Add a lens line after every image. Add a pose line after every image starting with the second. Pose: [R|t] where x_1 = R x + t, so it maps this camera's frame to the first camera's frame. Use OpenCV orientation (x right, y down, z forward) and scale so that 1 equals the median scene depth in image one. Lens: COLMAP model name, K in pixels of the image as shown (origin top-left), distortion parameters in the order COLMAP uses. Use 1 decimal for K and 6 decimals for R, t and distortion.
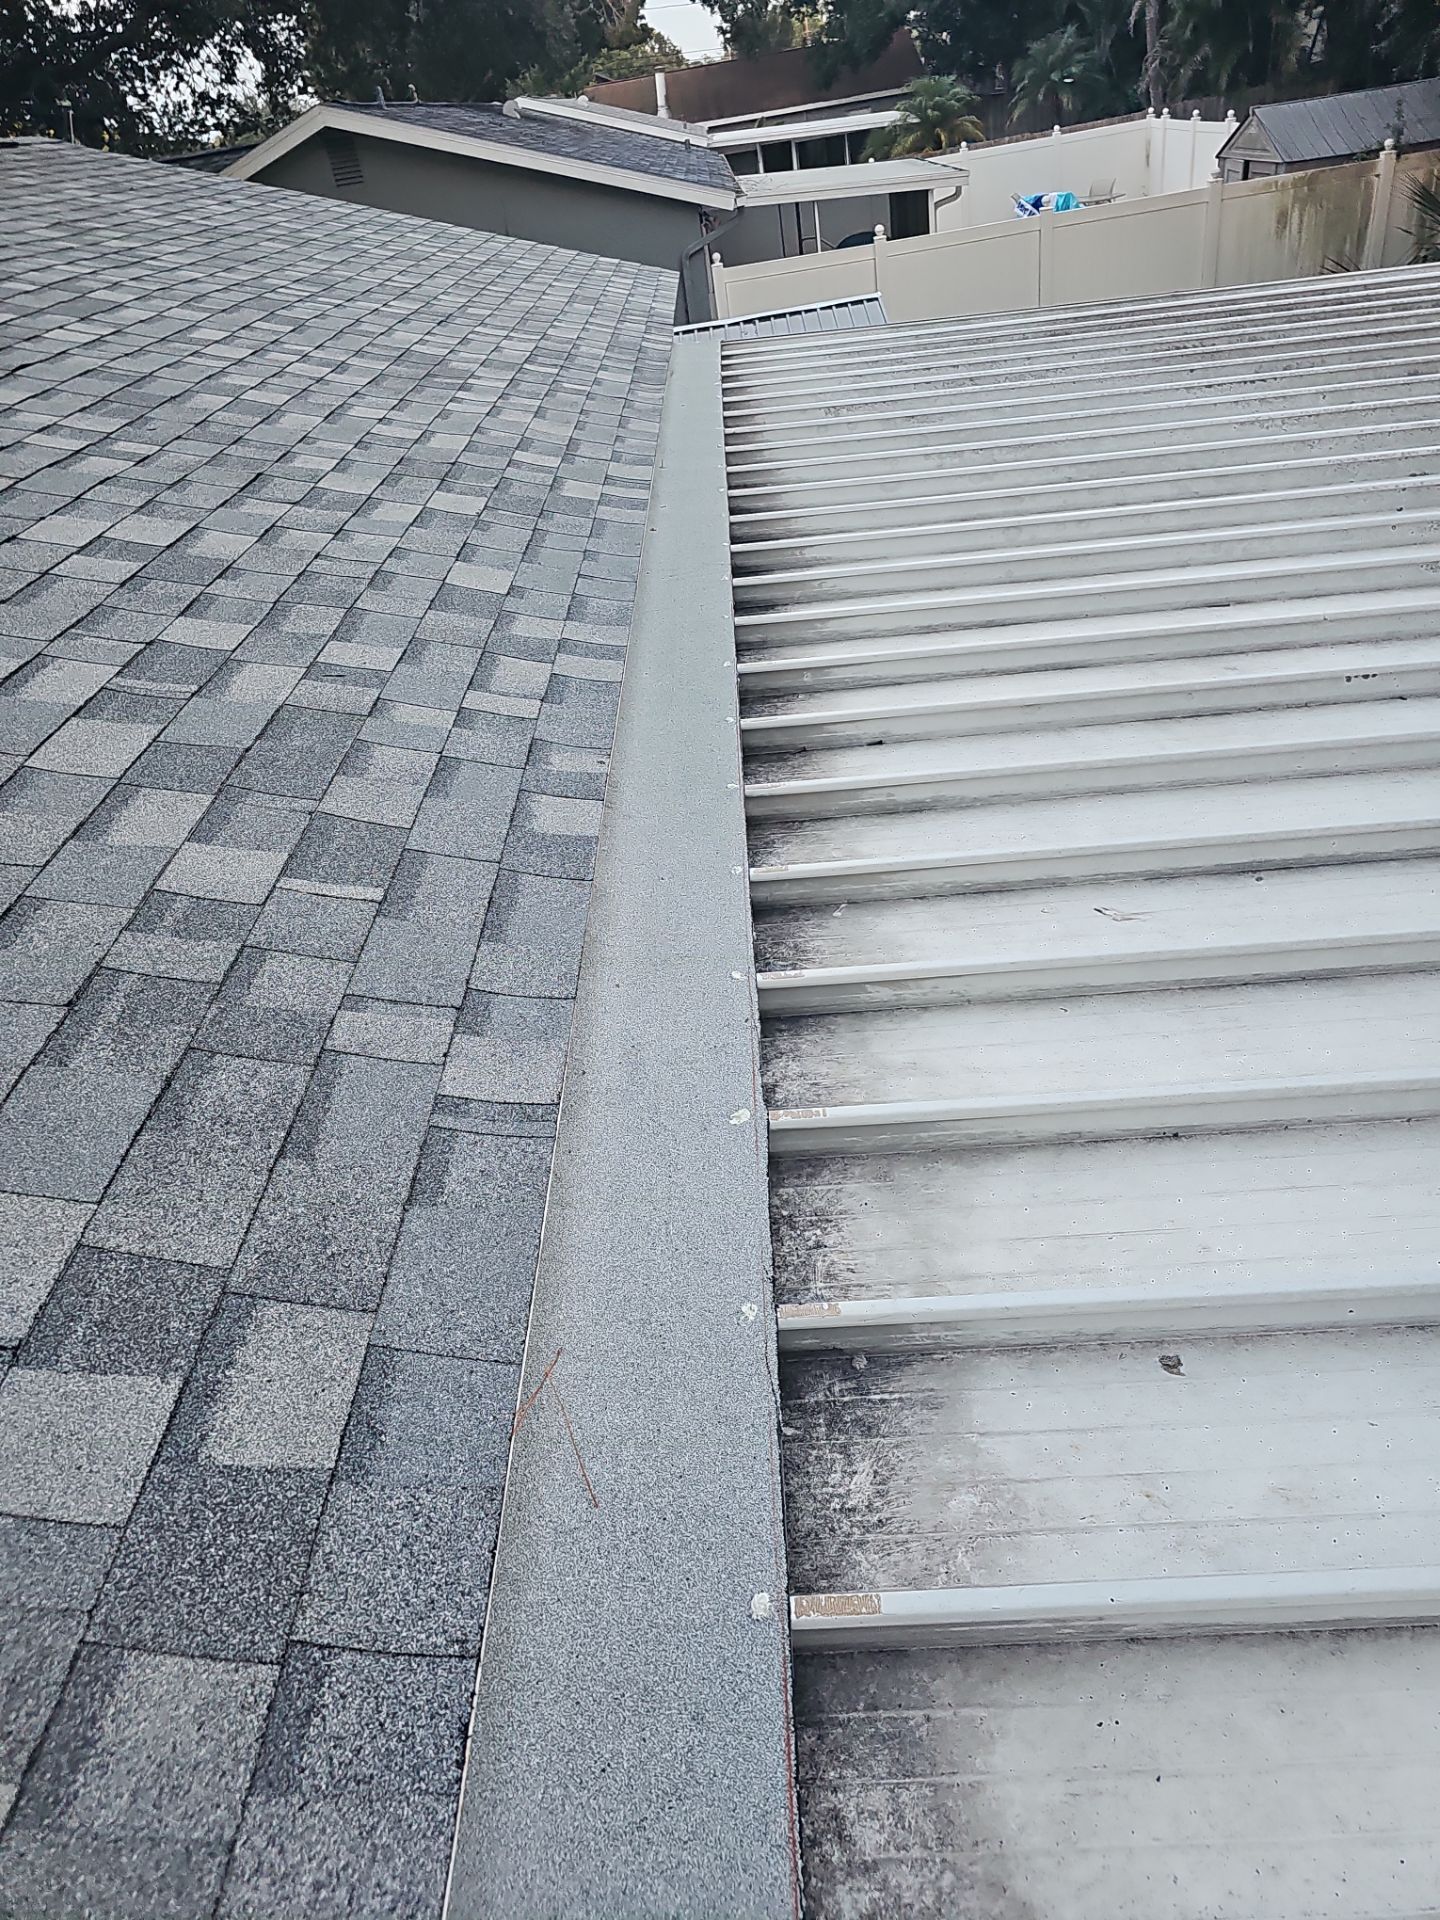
lens RADIAL K [[1258.7, 0, 720.0], [0, 1258.7, 960.0], [0, 0, 1]] dist [0.051423, -0.047672]
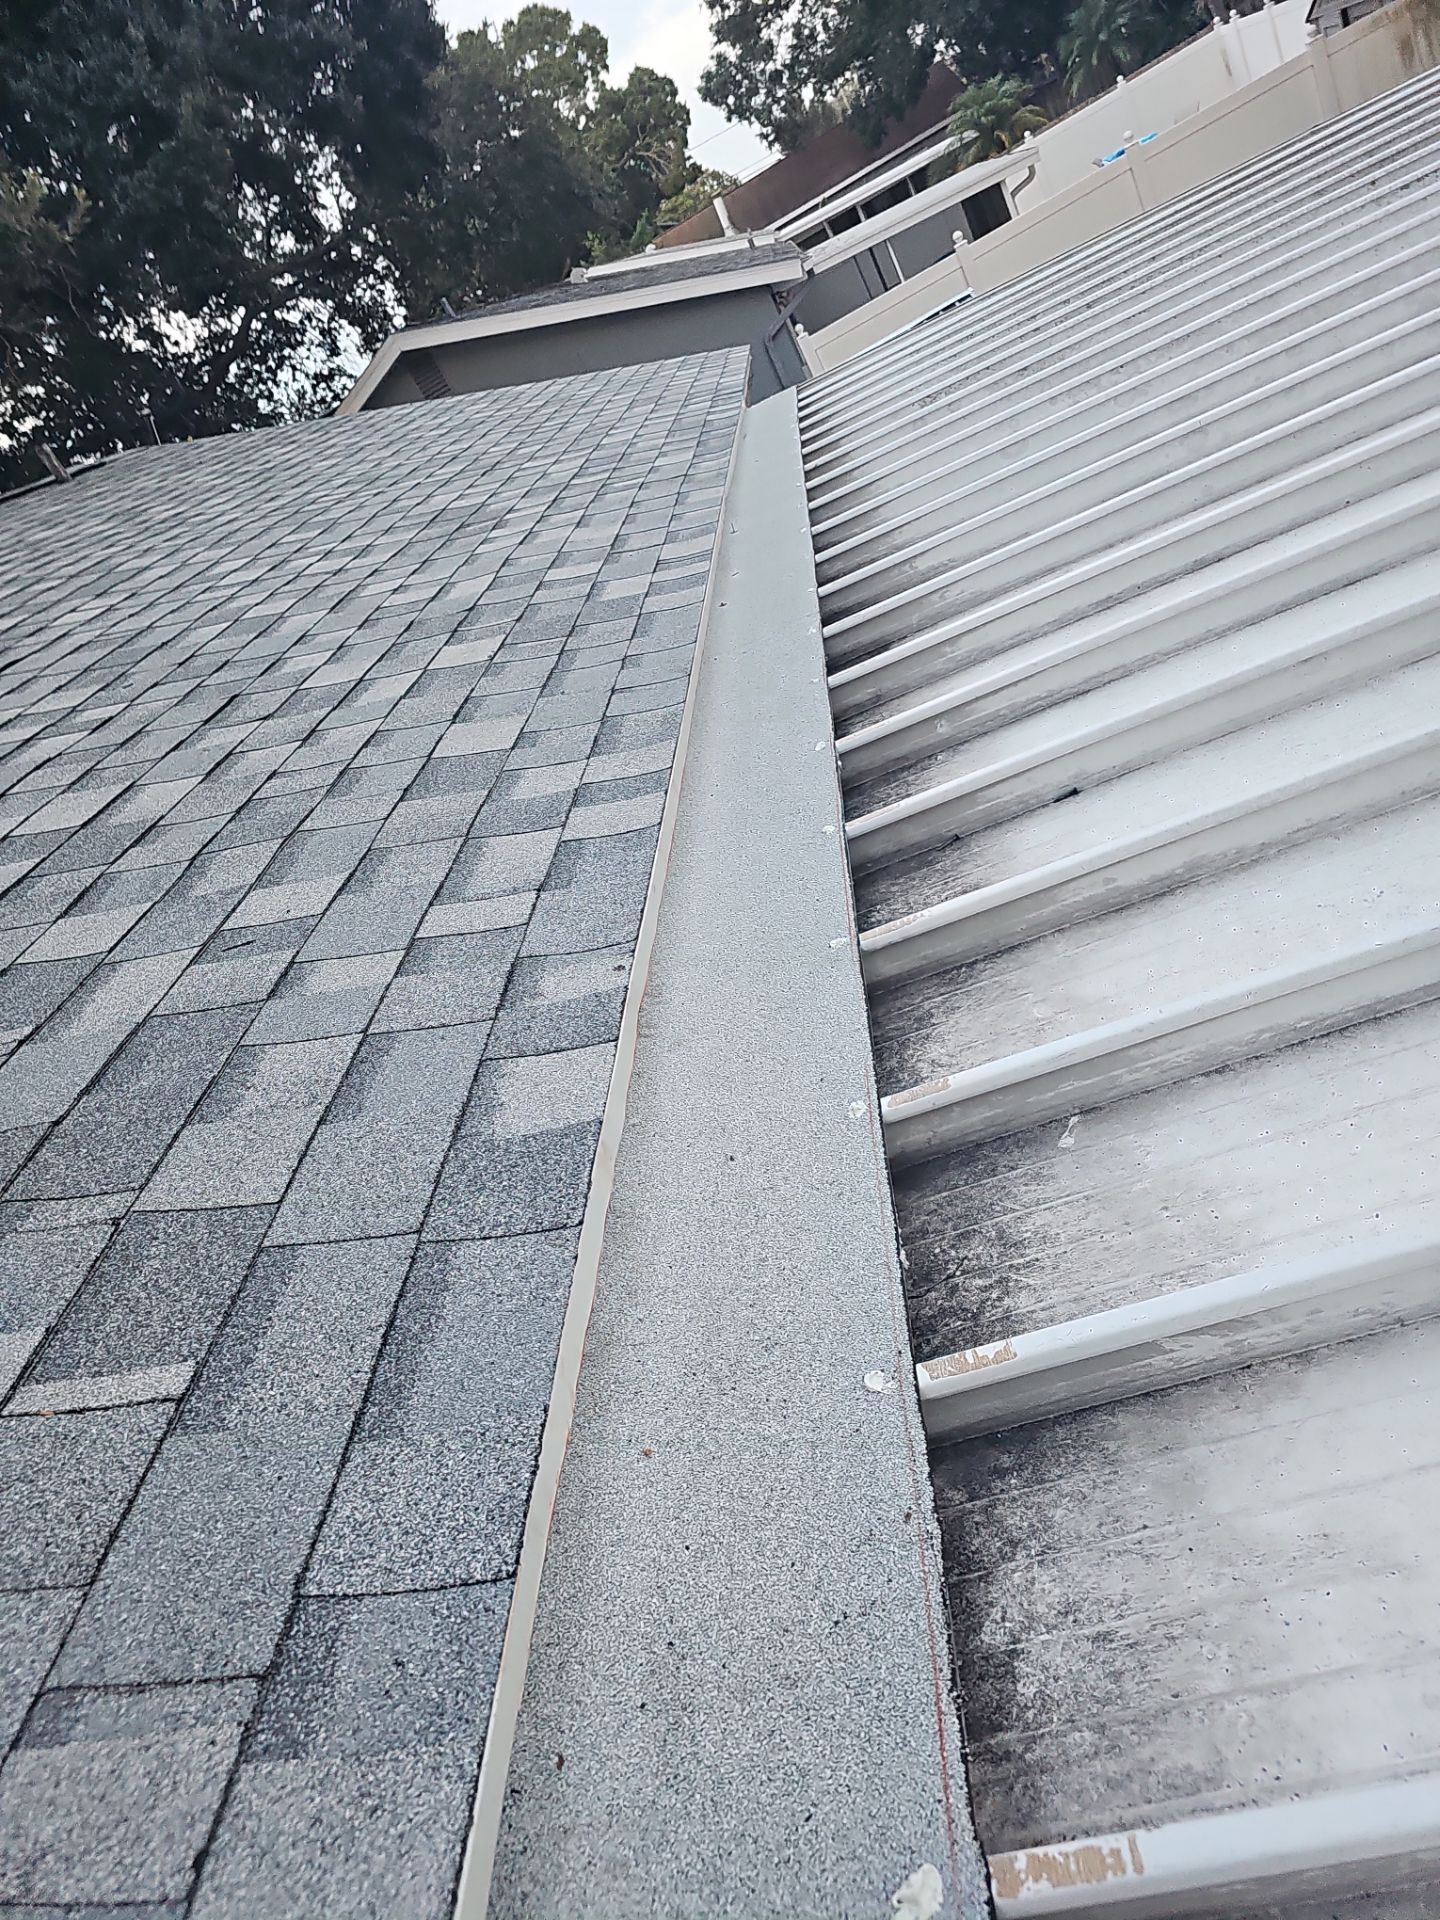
lens RADIAL K [[1313.4, 0, 720.0], [0, 1313.4, 960.0], [0, 0, 1]] dist [0.061505, -0.052791]
pose [[0.941949, -0.272894, -0.195603, 0.064181], [0.256885, 0.960883, -0.103508, -0.067538], [0.216199, 0.047252, 0.975205, 0.318116]]
